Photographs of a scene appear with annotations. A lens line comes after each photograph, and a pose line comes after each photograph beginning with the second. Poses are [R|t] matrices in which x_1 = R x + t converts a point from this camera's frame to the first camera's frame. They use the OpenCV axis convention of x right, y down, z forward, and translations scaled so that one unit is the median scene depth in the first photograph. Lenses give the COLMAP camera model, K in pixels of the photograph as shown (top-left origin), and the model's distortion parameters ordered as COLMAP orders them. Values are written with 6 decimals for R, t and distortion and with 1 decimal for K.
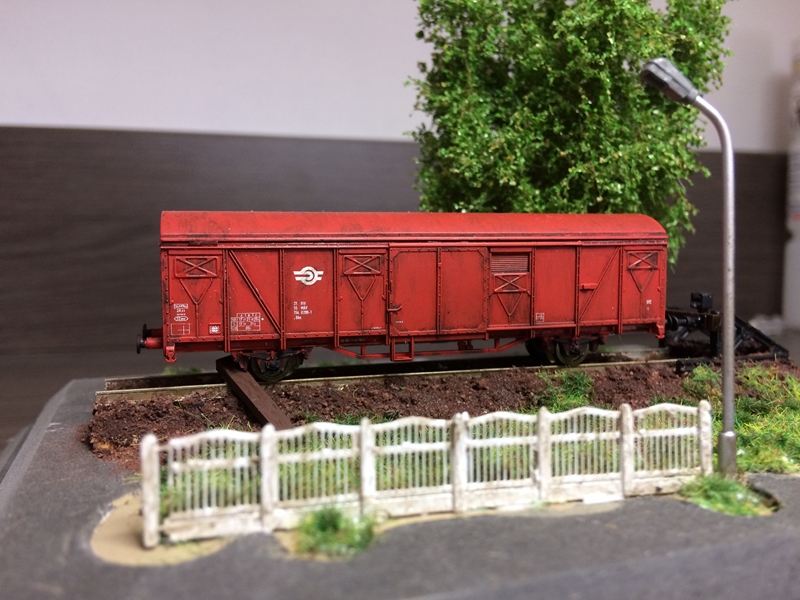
lens RADIAL K [[701.1, 0, 400.5], [0, 701.1, 299.0], [0, 0, 1]] dist [0.060231, -0.006058]
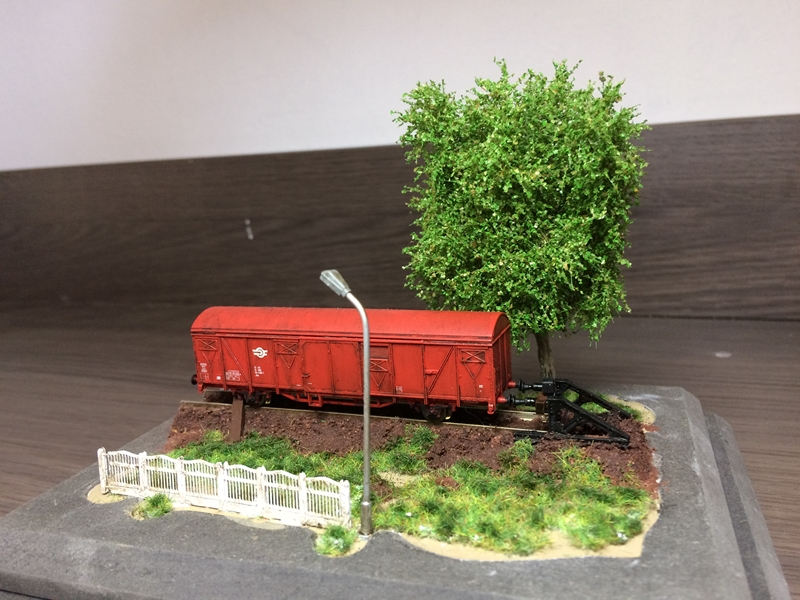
lens RADIAL K [[680.6, 0, 392.1], [0, 680.6, 303.0], [0, 0, 1]] dist [0.105848, -0.193918]
pose [[0.802859, 0.070284, -0.592011, 1.120715], [0.005422, 0.992124, 0.125139, -0.364455], [0.596144, -0.103679, 0.796155, -0.129826]]
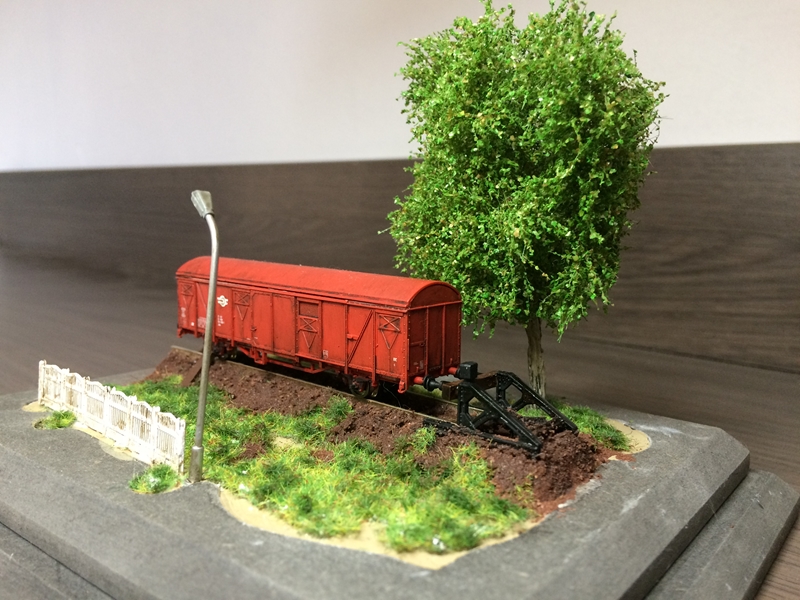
lens RADIAL K [[680.6, 0, 392.1], [0, 680.6, 299.9], [0, 0, 1]] dist [0.105848, -0.193918]
pose [[0.548950, 0.123571, -0.826670, 1.455621], [-0.098709, 0.991675, 0.082689, -0.213324], [0.830006, 0.036207, 0.556578, 0.428428]]
